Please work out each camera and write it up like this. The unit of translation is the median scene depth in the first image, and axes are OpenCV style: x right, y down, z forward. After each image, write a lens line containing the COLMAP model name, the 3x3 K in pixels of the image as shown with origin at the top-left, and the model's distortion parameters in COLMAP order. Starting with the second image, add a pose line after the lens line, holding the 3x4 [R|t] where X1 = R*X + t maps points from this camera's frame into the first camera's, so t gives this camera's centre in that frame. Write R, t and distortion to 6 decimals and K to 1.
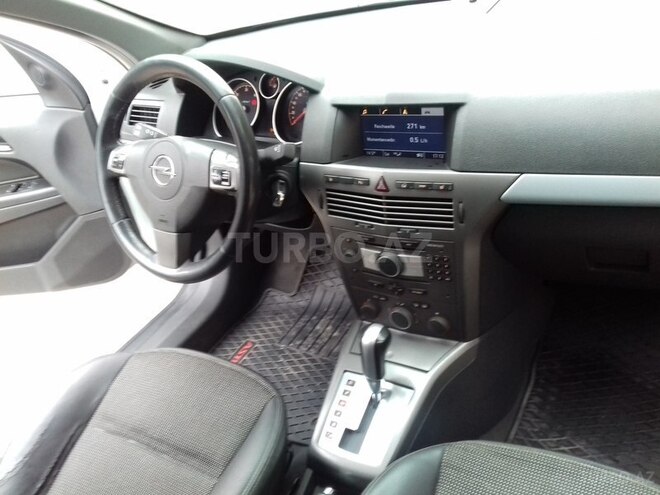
lens RADIAL K [[605.1, 0, 332.6], [0, 605.1, 241.2], [0, 0, 1]] dist [0.007415, 0.000000]
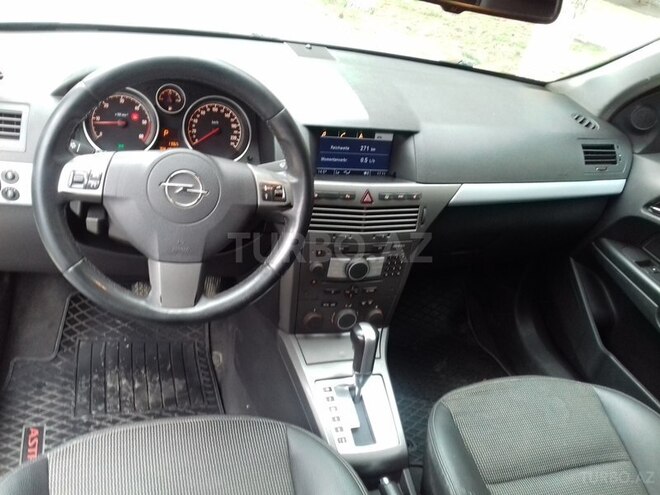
lens RADIAL K [[605.1, 0, 328.9], [0, 605.1, 237.2], [0, 0, 1]] dist [0.007415, 0.000000]
pose [[0.594694, -0.071831, 0.800737, -0.811185], [0.141051, 0.989874, -0.015959, -0.009454], [-0.791482, 0.122435, 0.598804, 0.351242]]
